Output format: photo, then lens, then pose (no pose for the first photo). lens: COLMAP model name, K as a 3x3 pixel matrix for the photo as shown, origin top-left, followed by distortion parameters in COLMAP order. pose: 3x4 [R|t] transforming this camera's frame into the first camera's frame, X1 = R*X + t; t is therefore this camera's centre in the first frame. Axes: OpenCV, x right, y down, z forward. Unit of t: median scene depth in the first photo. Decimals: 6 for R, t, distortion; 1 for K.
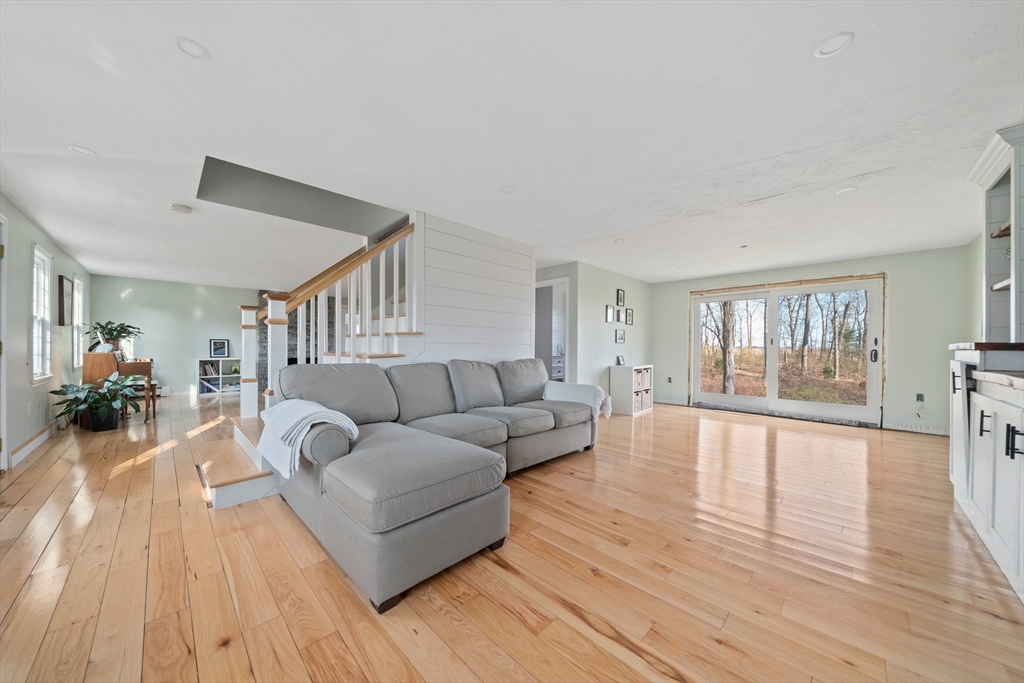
lens RADIAL K [[351.8, 0, 515.2], [0, 351.8, 347.6], [0, 0, 1]] dist [-0.007329, 0.000417]
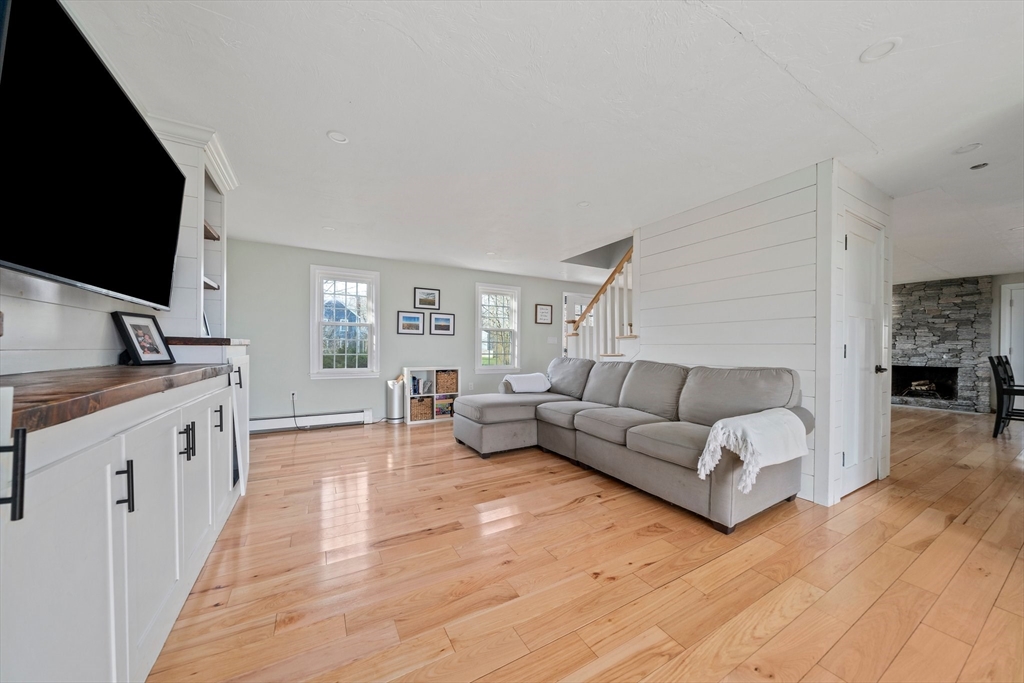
lens RADIAL K [[351.8, 0, 509.7], [0, 351.8, 347.7], [0, 0, 1]] dist [-0.007329, 0.000417]
pose [[-0.279655, -0.005290, -0.960086, 1.265447], [-0.008464, 0.999960, -0.003044, 0.004361], [0.960063, 0.007275, -0.279688, 1.253512]]
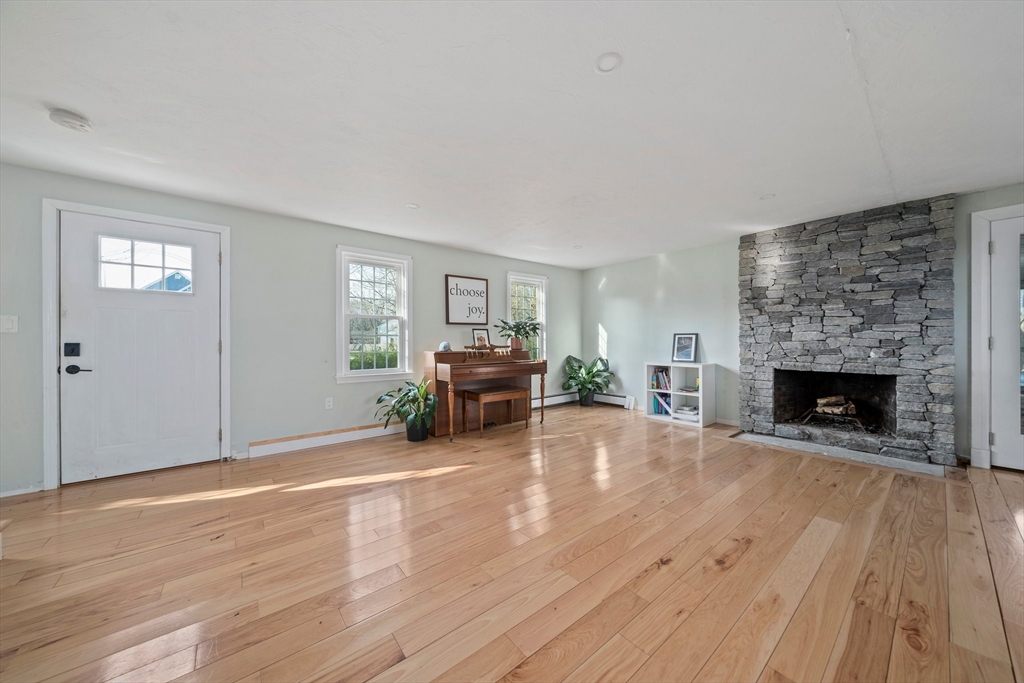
lens RADIAL K [[351.8, 0, 510.7], [0, 351.8, 338.4], [0, 0, 1]] dist [-0.007329, 0.000417]
pose [[-0.105053, -0.008756, -0.994428, 0.584807], [0.001551, 0.999959, -0.008969, -0.003605], [0.994465, -0.002485, -0.105035, 1.656492]]
